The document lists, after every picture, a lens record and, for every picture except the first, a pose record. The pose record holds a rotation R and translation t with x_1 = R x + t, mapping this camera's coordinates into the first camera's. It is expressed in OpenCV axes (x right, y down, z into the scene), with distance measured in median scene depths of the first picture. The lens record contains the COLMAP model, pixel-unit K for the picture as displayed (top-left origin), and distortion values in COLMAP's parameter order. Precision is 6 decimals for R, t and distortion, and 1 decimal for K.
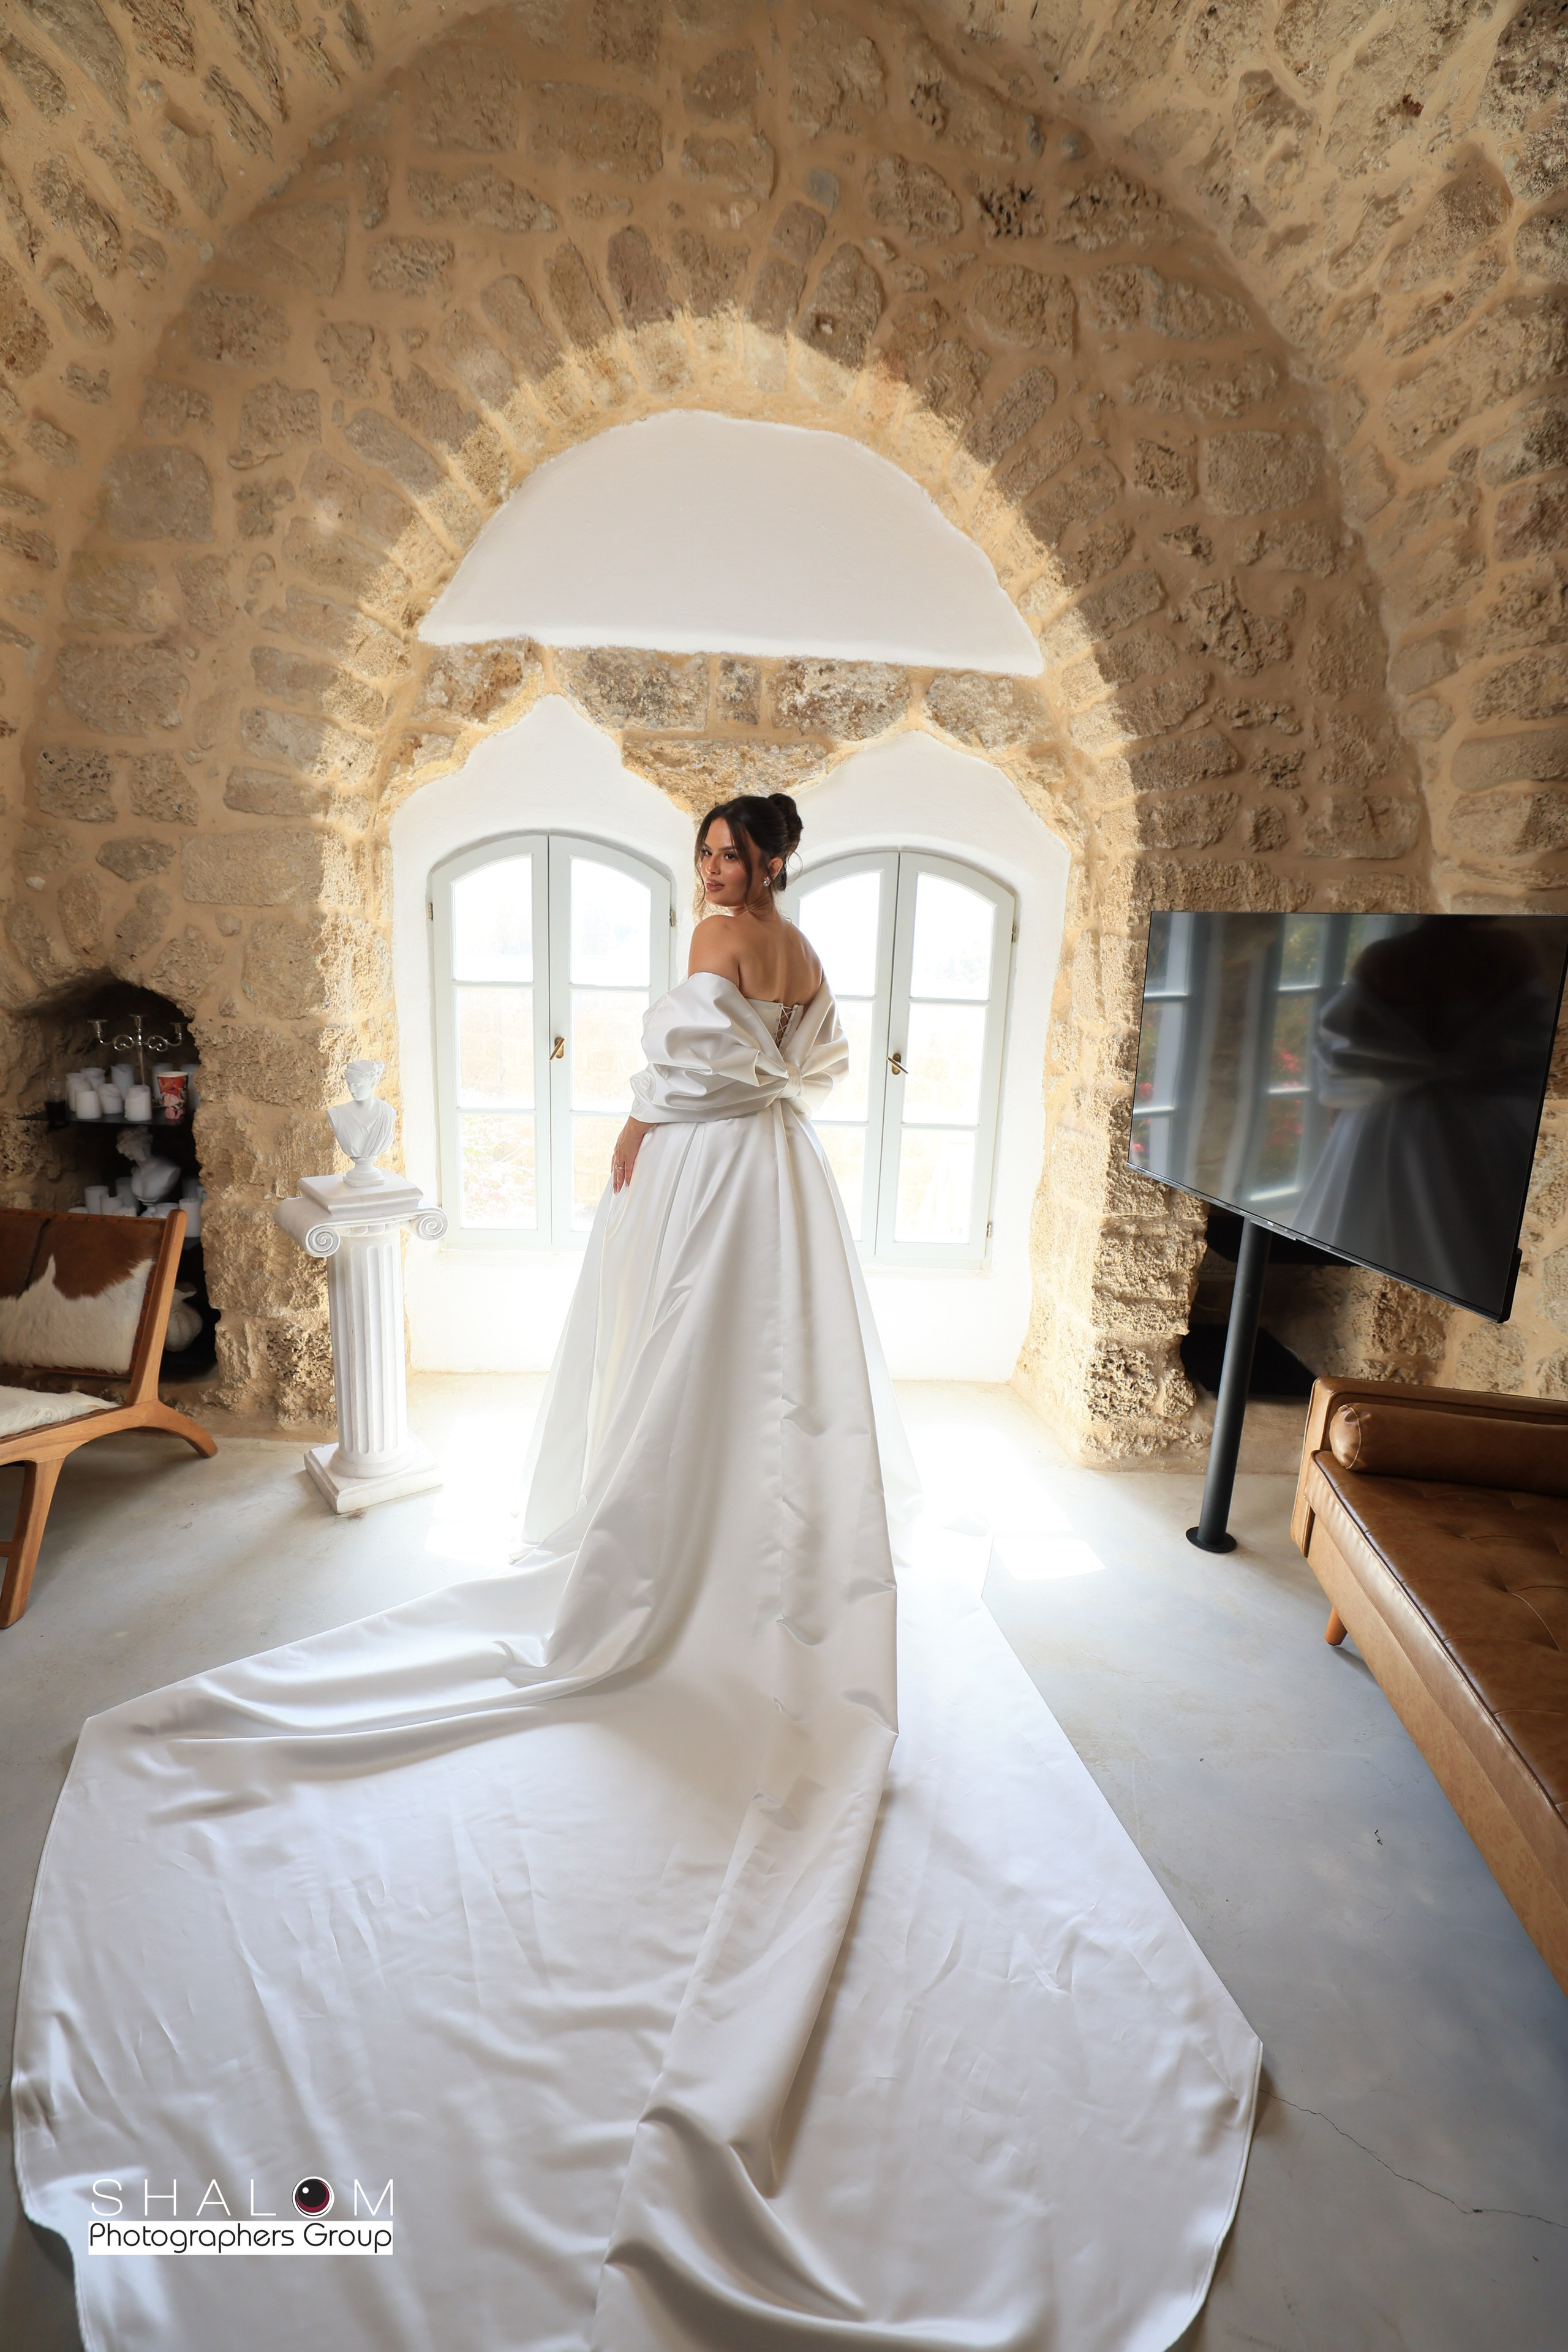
lens RADIAL K [[1143.9, 0, 795.6], [0, 1143.9, 1181.9], [0, 0, 1]] dist [-0.029426, 0.010251]
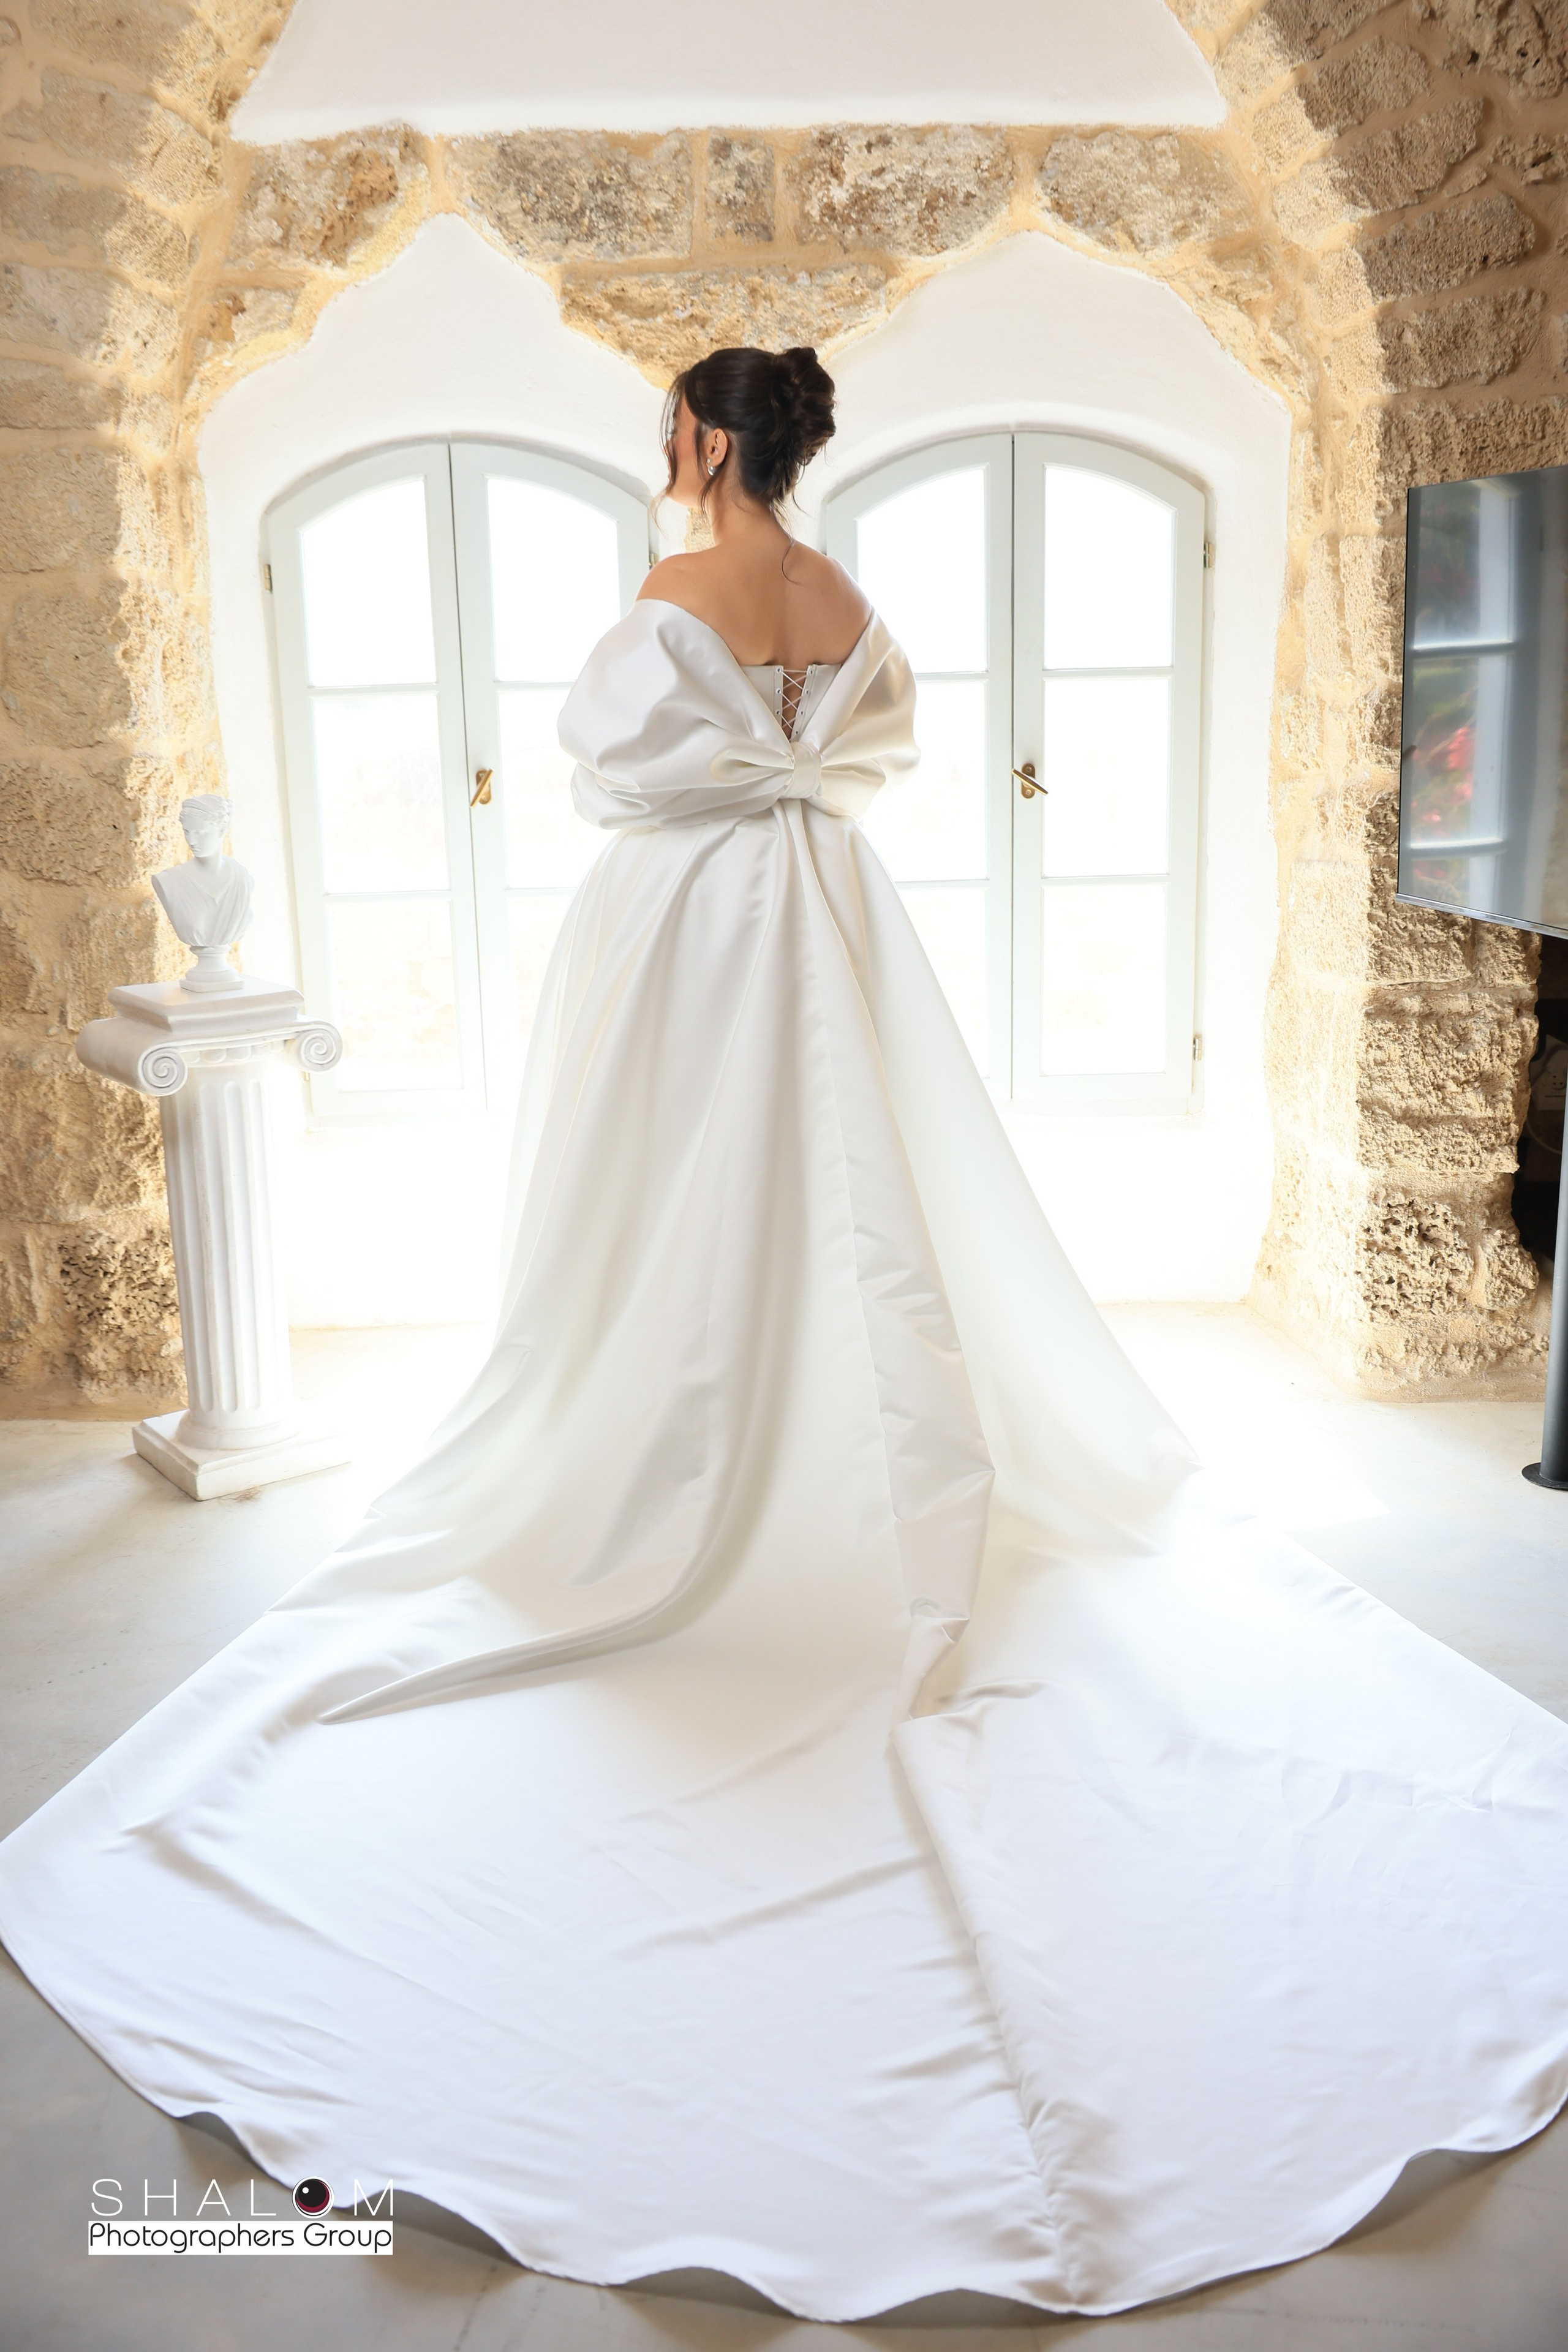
lens RADIAL K [[2272.3, 0, 792.3], [0, 2272.3, 1181.4], [0, 0, 1]] dist [0.023138, 0.000000]
pose [[0.997662, -0.056000, -0.039176, -0.002780], [0.056177, 0.998415, 0.003432, 0.116494], [0.038922, -0.005624, 0.999226, -0.268015]]
